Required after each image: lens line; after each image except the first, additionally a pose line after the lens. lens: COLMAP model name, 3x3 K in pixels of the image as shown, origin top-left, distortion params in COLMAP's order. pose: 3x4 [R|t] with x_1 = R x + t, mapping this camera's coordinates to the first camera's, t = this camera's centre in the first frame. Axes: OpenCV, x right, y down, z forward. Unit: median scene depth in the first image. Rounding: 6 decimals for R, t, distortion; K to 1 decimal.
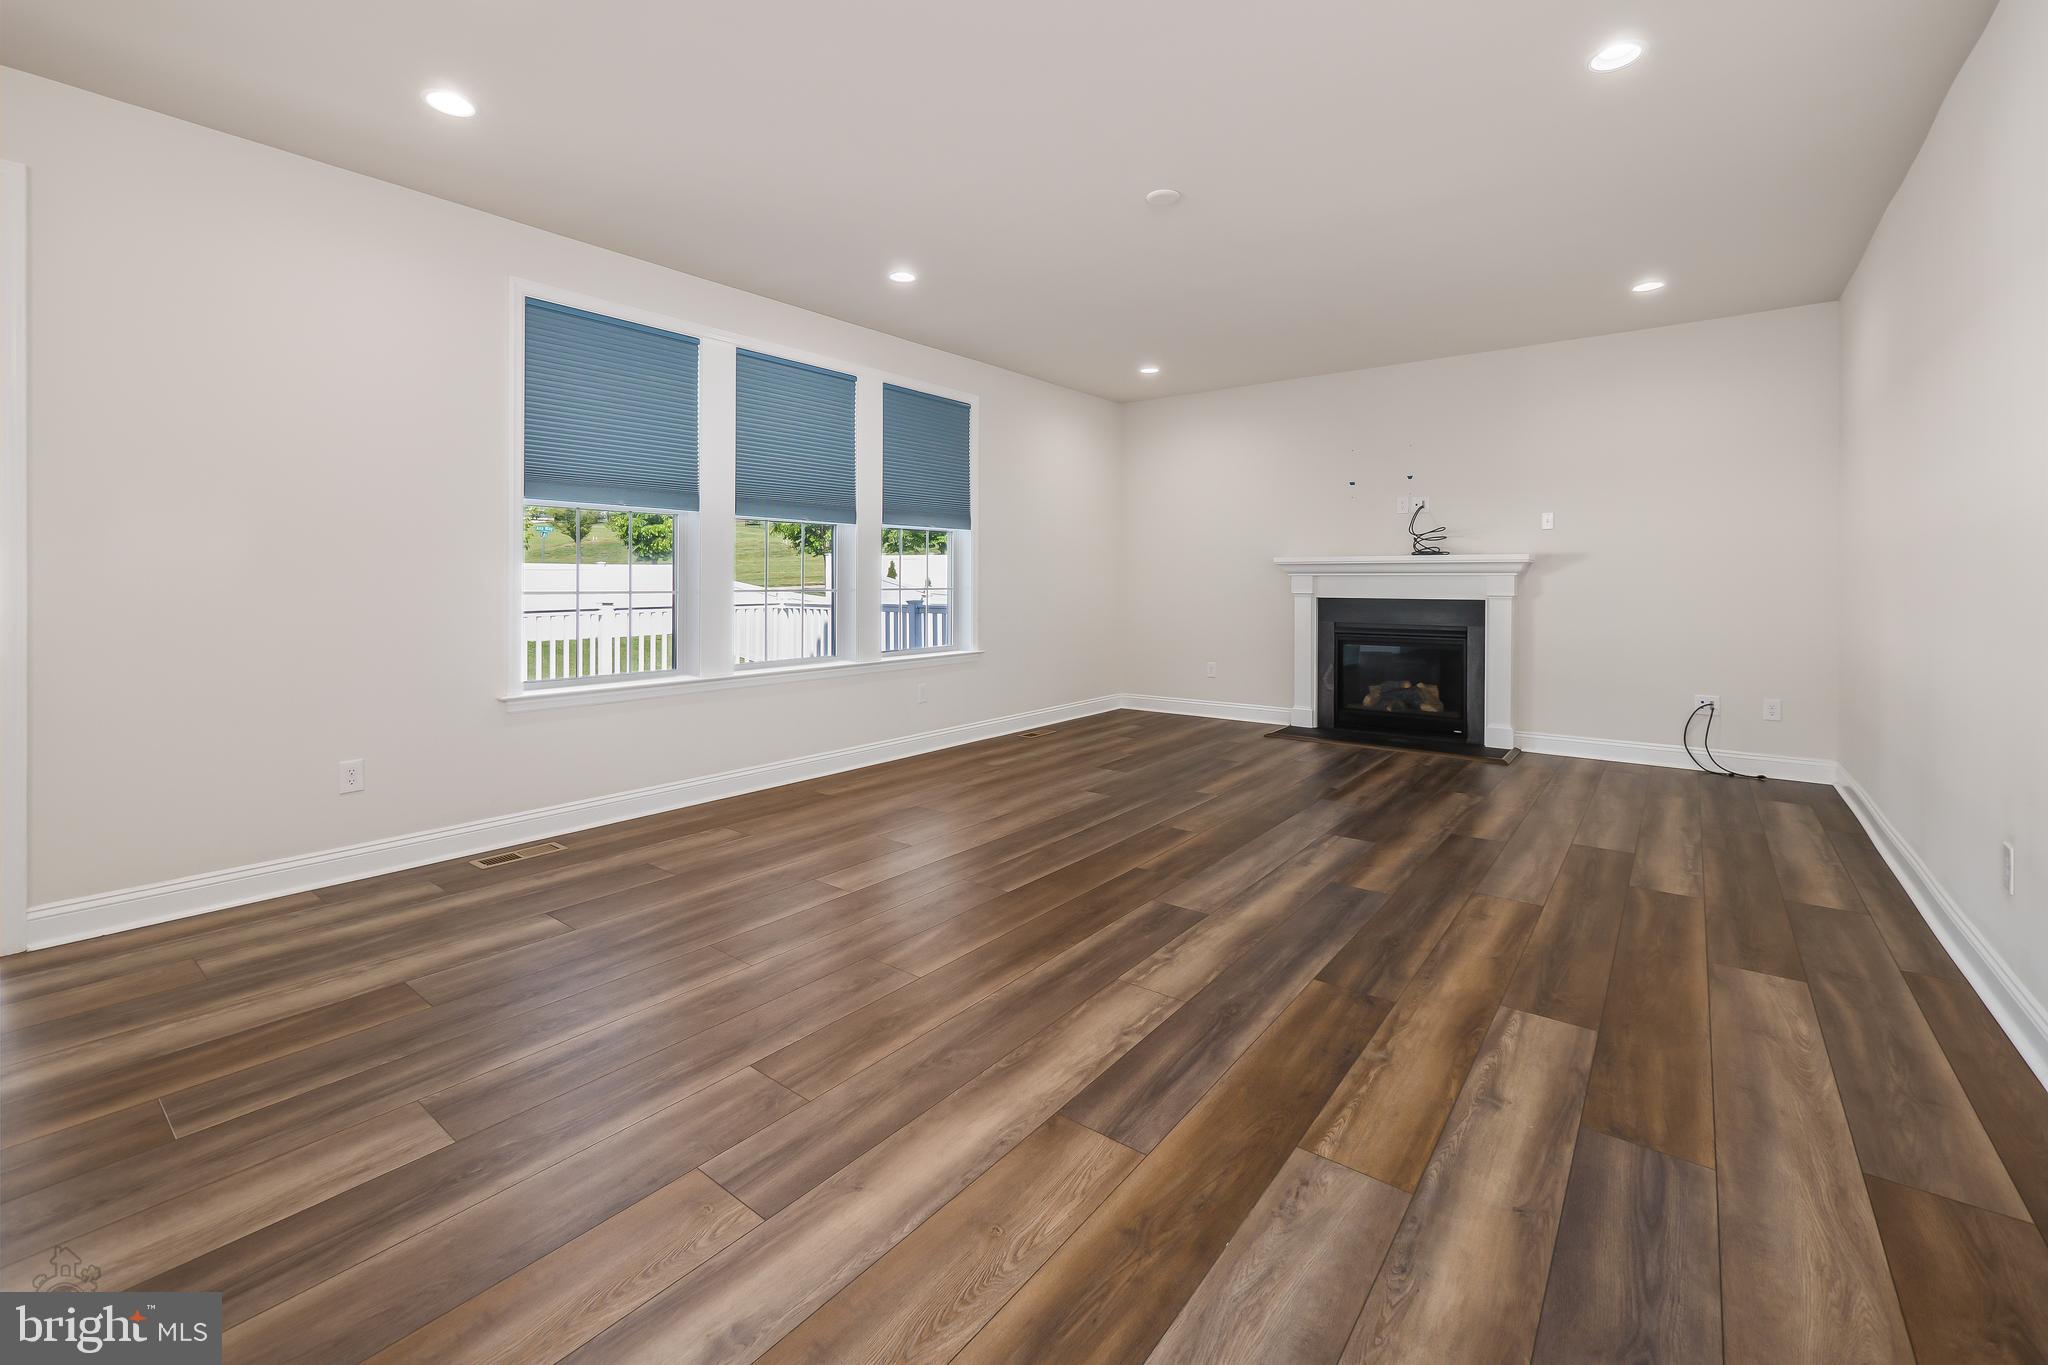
lens RADIAL K [[866.5, 0, 1021.0], [0, 866.5, 574.2], [0, 0, 1]] dist [-0.007942, 0.000094]
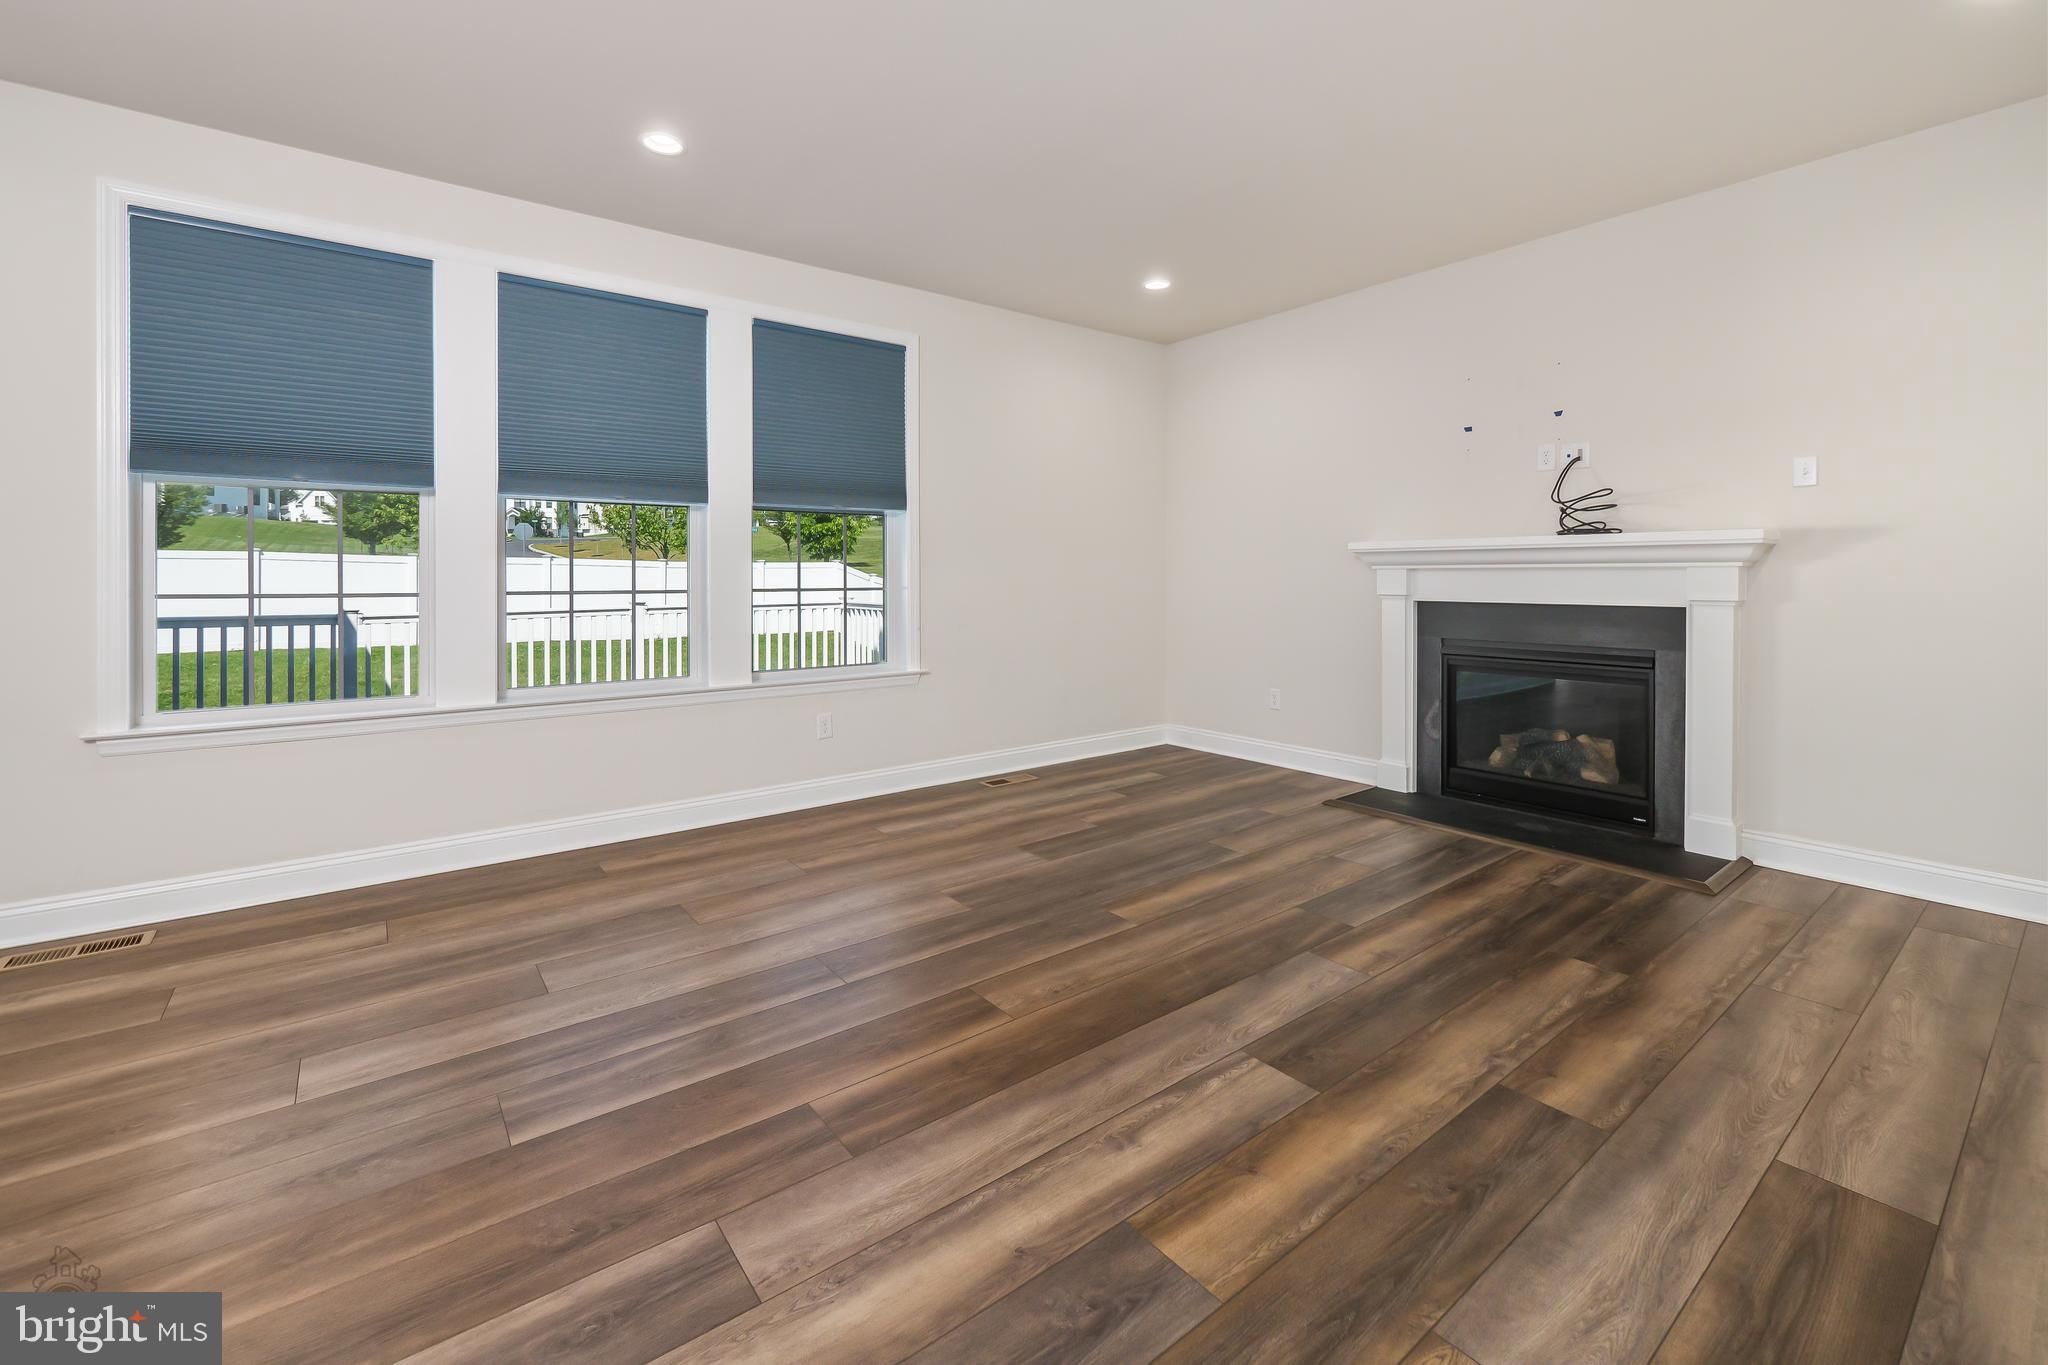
lens RADIAL K [[866.5, 0, 1014.4], [0, 866.5, 578.9], [0, 0, 1]] dist [-0.007942, 0.000094]
pose [[0.967255, -0.003395, -0.253785, 0.245239], [0.006092, 0.999933, 0.009844, 0.001405], [0.253734, -0.011068, 0.967211, 0.311514]]
